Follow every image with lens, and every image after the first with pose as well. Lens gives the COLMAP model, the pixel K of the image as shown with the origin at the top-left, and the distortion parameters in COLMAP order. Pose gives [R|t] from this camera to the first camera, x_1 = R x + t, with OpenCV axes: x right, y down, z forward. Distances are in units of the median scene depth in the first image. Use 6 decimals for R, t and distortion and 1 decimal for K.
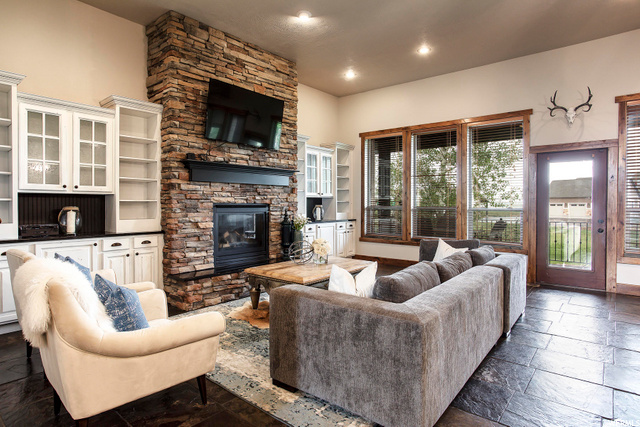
lens RADIAL K [[376.6, 0, 319.3], [0, 376.6, 204.2], [0, 0, 1]] dist [-0.005436, 0.022191]
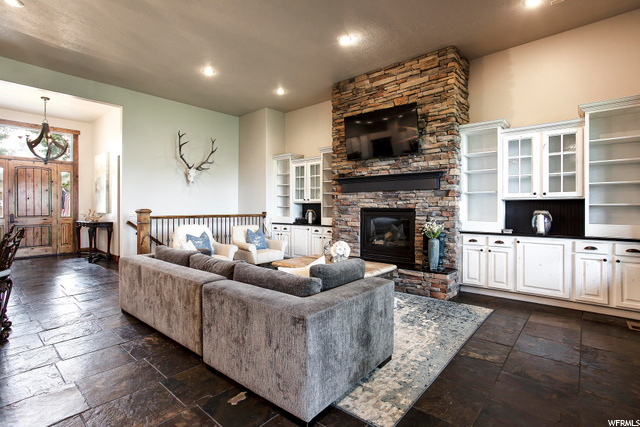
lens RADIAL K [[280.5, 0, 321.4], [0, 280.5, 204.3], [0, 0, 1]] dist [-0.002526, -0.000181]
pose [[0.033433, -0.011244, -0.999378, 0.596630], [-0.001852, 0.999934, -0.011312, -0.003092], [0.999439, 0.002229, 0.033410, 0.717087]]
